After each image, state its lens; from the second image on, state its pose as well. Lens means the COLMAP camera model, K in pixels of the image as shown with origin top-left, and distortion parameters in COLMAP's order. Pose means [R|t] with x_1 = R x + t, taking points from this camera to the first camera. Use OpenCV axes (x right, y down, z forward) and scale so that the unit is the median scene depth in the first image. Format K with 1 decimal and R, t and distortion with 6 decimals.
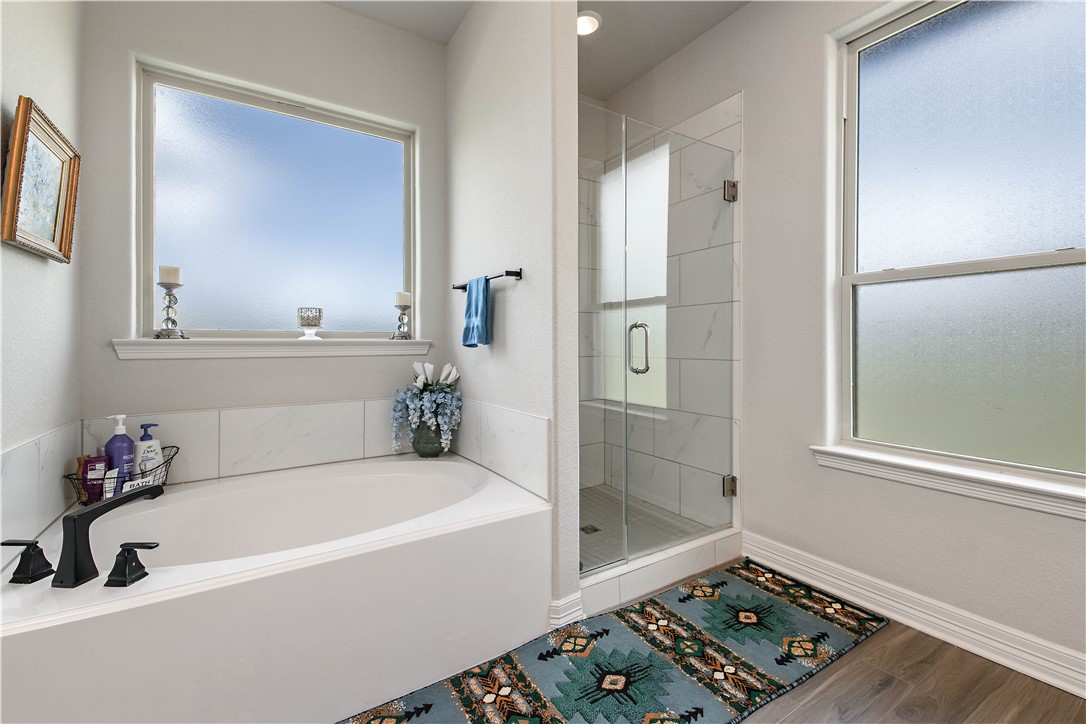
lens RADIAL K [[458.1, 0, 543.0], [0, 458.1, 347.5], [0, 0, 1]] dist [0.031121, -0.010151]
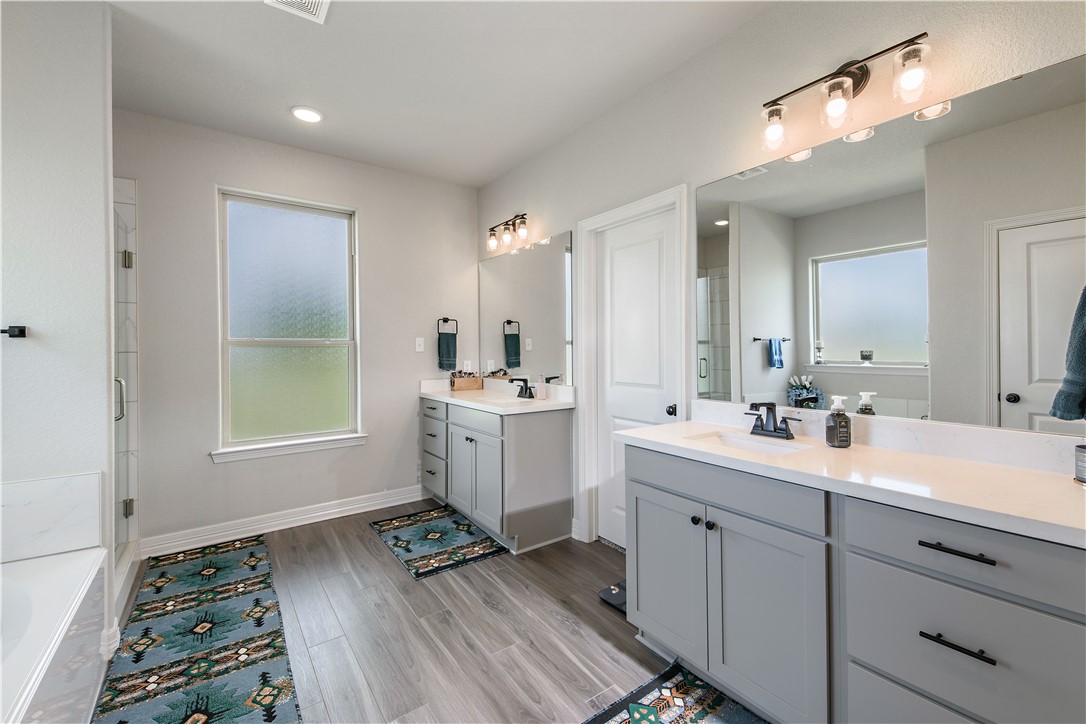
lens RADIAL K [[458.1, 0, 543.6], [0, 458.1, 356.3], [0, 0, 1]] dist [0.031121, -0.010151]
pose [[-0.054651, -0.003321, 0.998500, -1.116907], [0.015543, 0.999870, 0.004176, -0.100362], [-0.998385, 0.015748, -0.054592, -0.003395]]
